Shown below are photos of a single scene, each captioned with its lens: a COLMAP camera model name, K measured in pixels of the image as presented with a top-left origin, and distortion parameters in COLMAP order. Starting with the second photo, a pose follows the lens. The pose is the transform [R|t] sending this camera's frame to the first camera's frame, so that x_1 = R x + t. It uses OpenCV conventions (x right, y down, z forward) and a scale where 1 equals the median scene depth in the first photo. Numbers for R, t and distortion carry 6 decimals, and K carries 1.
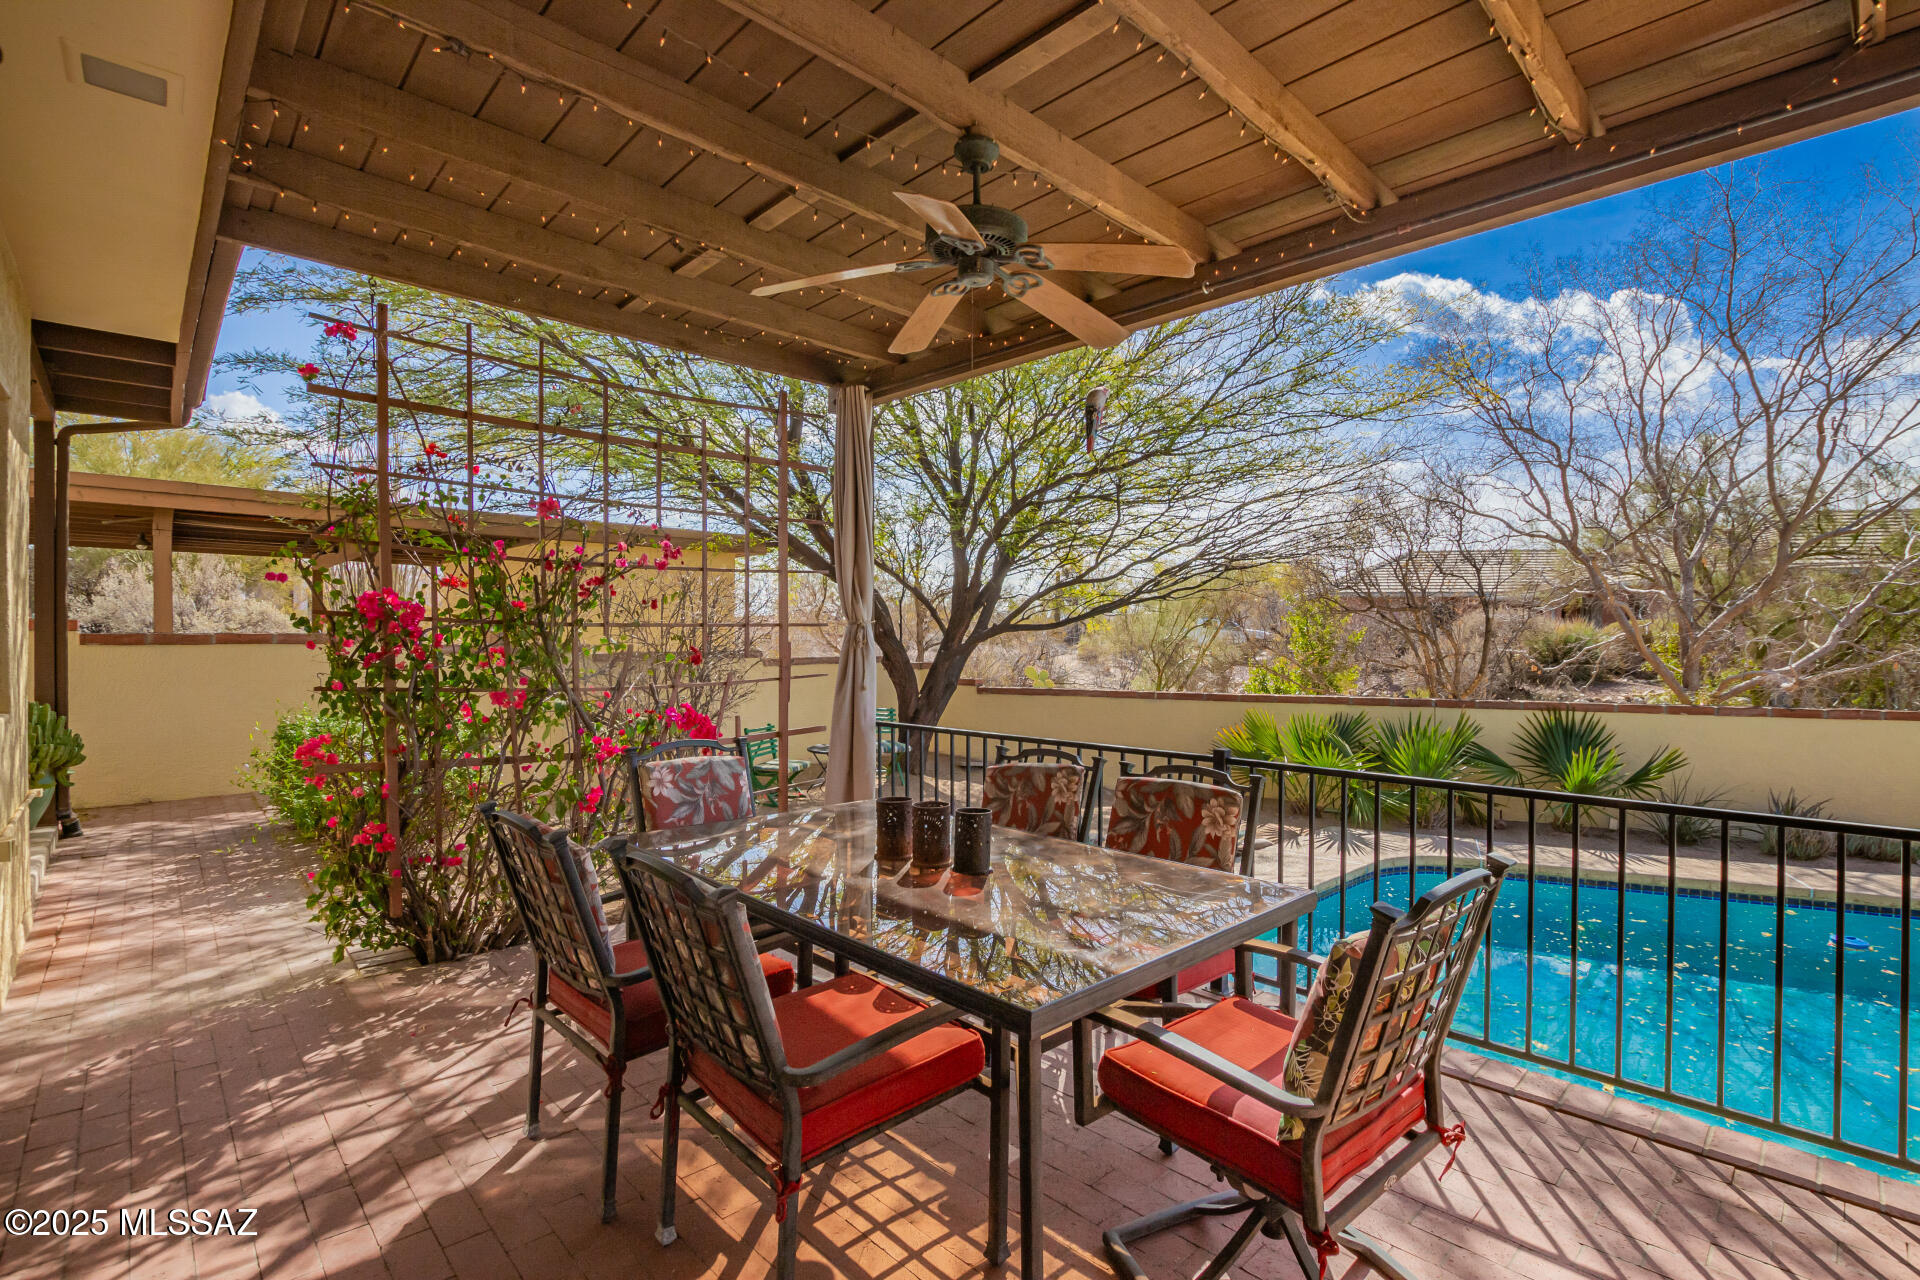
lens RADIAL K [[898.3, 0, 970.6], [0, 898.3, 639.9], [0, 0, 1]] dist [-0.032375, 0.001616]
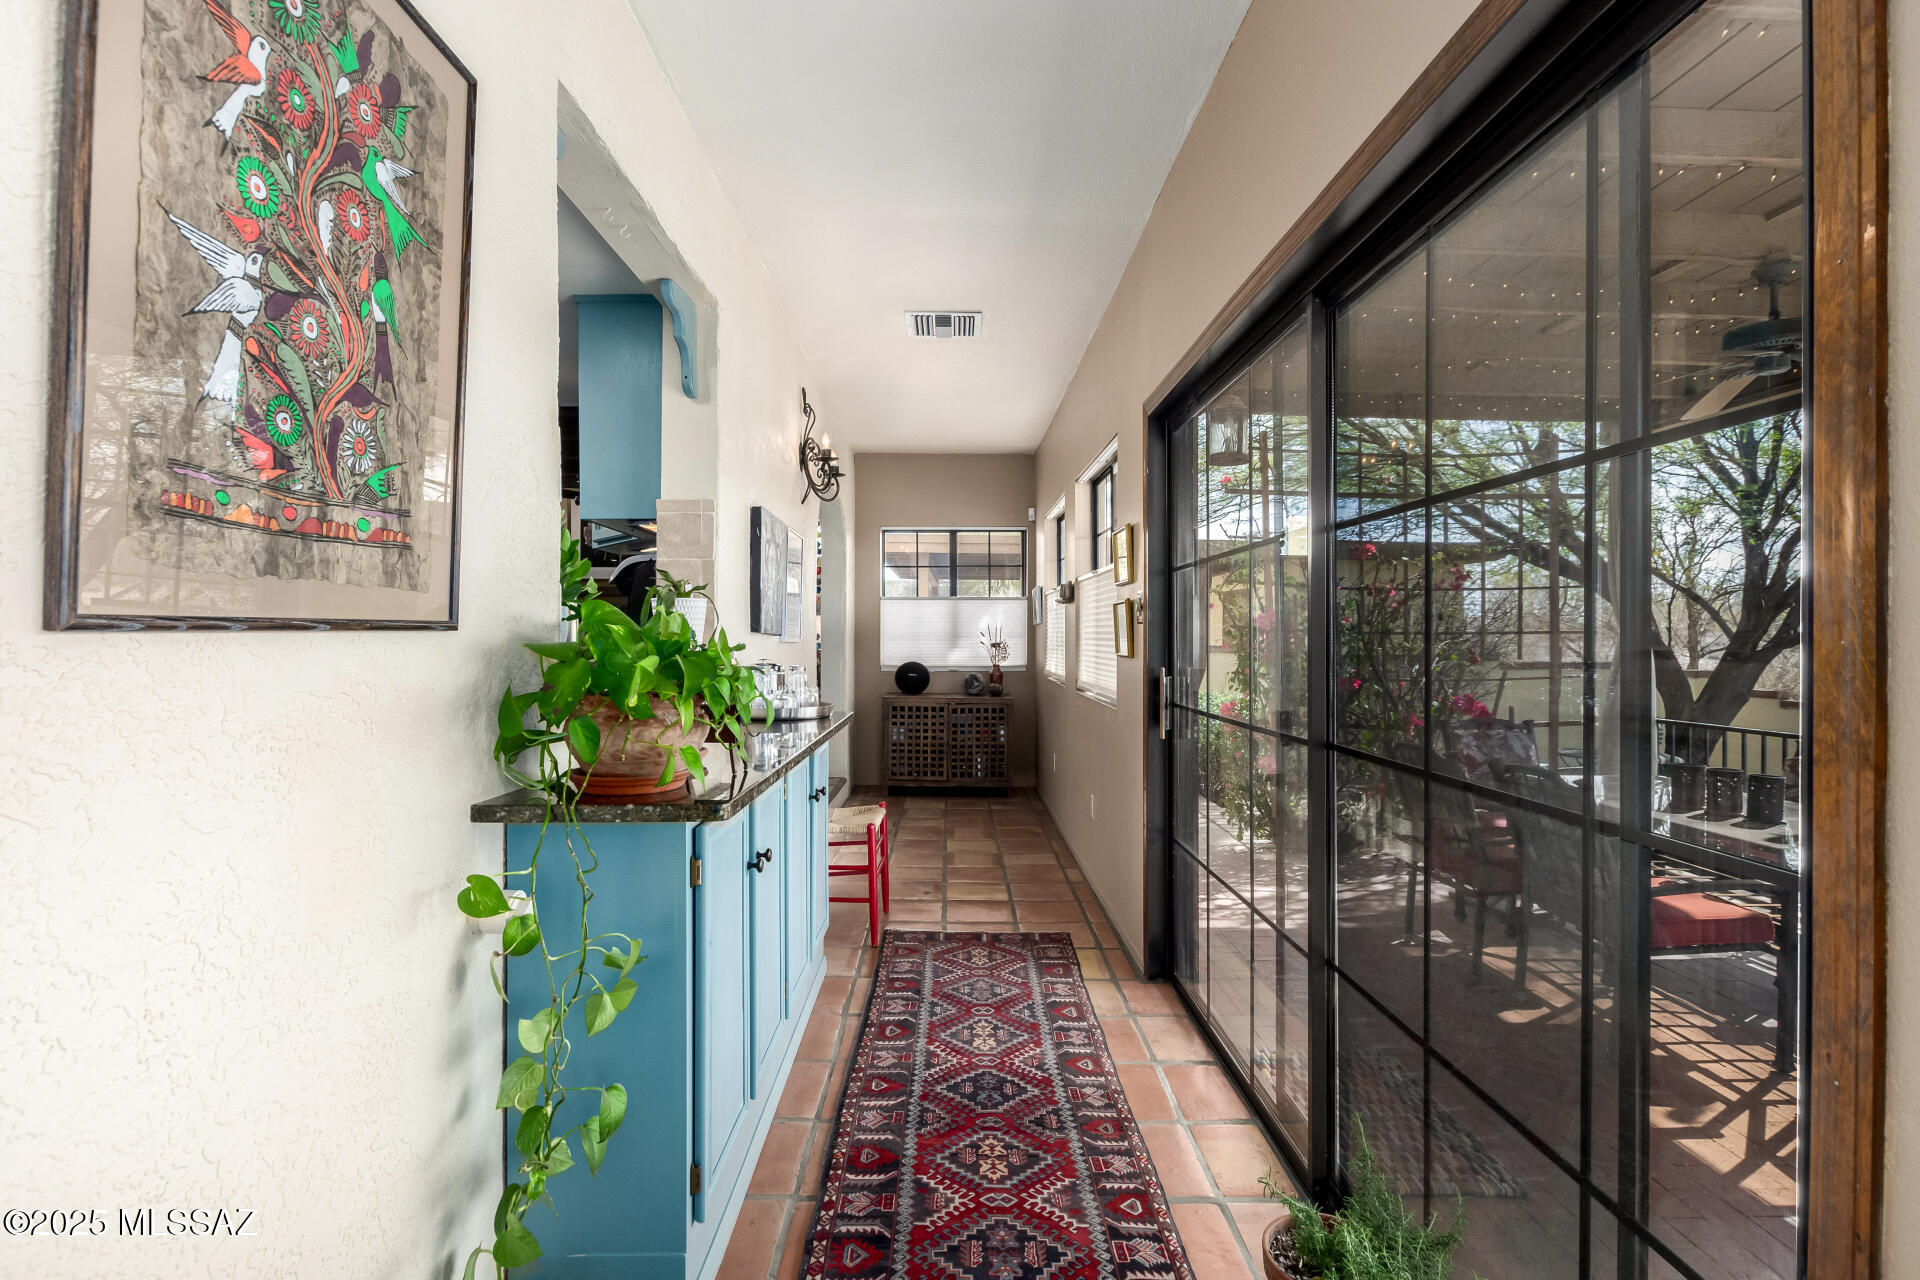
lens RADIAL K [[890.3, 0, 961.1], [0, 890.3, 642.9], [0, 0, 1]] dist [0.001700, 0.001528]
pose [[0.739456, 0.004121, -0.673193, 0.002147], [-0.004508, 0.999989, 0.001170, -0.000257], [0.673190, 0.002170, 0.739466, -0.179795]]
